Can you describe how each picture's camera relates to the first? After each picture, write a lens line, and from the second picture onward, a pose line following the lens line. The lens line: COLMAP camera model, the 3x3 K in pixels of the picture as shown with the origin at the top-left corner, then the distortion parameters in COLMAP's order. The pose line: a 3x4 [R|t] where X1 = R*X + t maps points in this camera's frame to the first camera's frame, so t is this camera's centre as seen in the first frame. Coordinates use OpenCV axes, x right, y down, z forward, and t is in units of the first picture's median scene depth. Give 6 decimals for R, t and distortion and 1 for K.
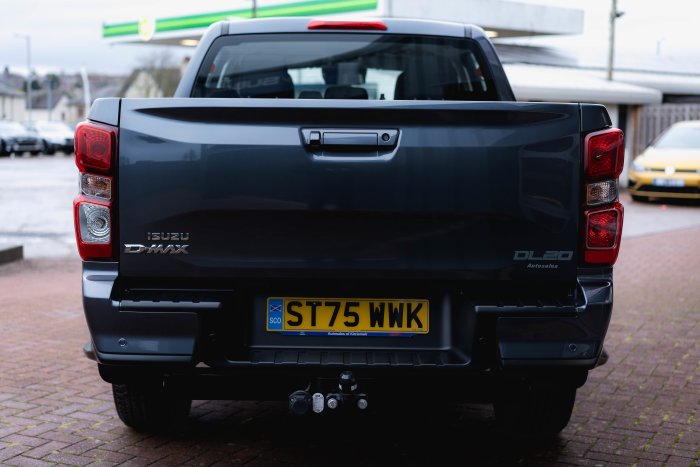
lens RADIAL K [[1102.9, 0, 350.0], [0, 1102.9, 233.5], [0, 0, 1]] dist [0.018603, 0.074453]
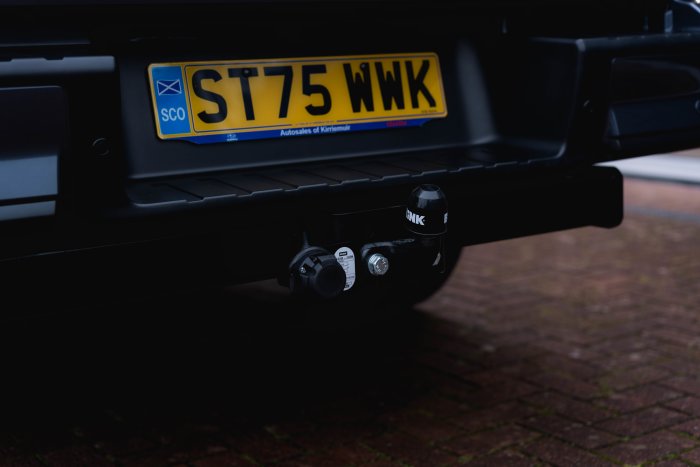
lens RADIAL K [[1128.8, 0, 350.0], [0, 1128.8, 233.5], [0, 0, 1]] dist [-0.007347, 0.015170]
pose [[0.825323, -0.132247, 0.548956, -0.265663], [0.095446, 0.990871, 0.095210, 0.089973], [-0.556536, -0.026184, 0.830411, 0.580044]]
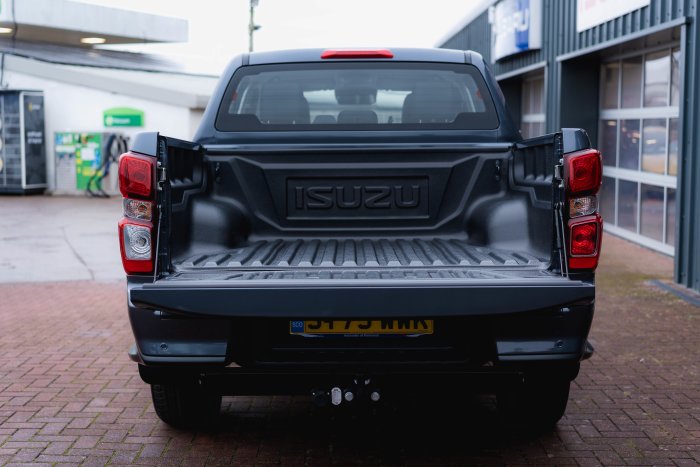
lens RADIAL K [[1102.9, 0, 350.0], [0, 1102.9, 233.5], [0, 0, 1]] dist [0.018603, 0.074453]
pose [[0.999696, -0.019210, -0.015468, 0.005604], [0.019169, 0.999812, -0.002852, -0.010509], [0.015520, 0.002554, 0.999876, -0.132050]]
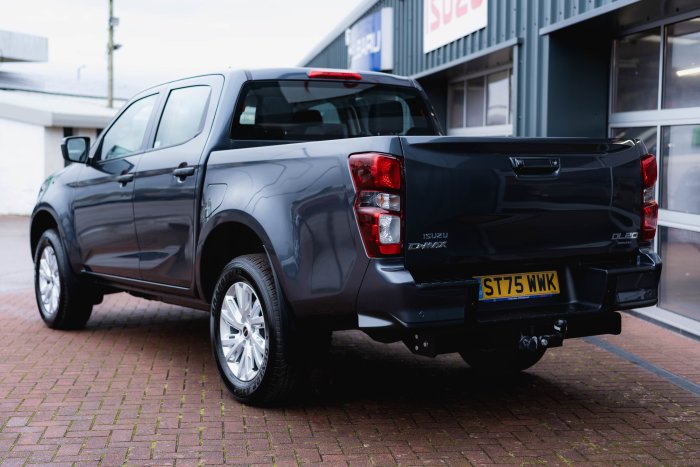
lens RADIAL K [[1128.8, 0, 350.0], [0, 1128.8, 233.5], [0, 0, 1]] dist [-0.007347, 0.015170]
pose [[0.830461, -0.049712, 0.554854, -1.001322], [0.062507, 0.998036, -0.004137, -0.001141], [-0.553558, 0.038118, 0.831938, -0.112461]]
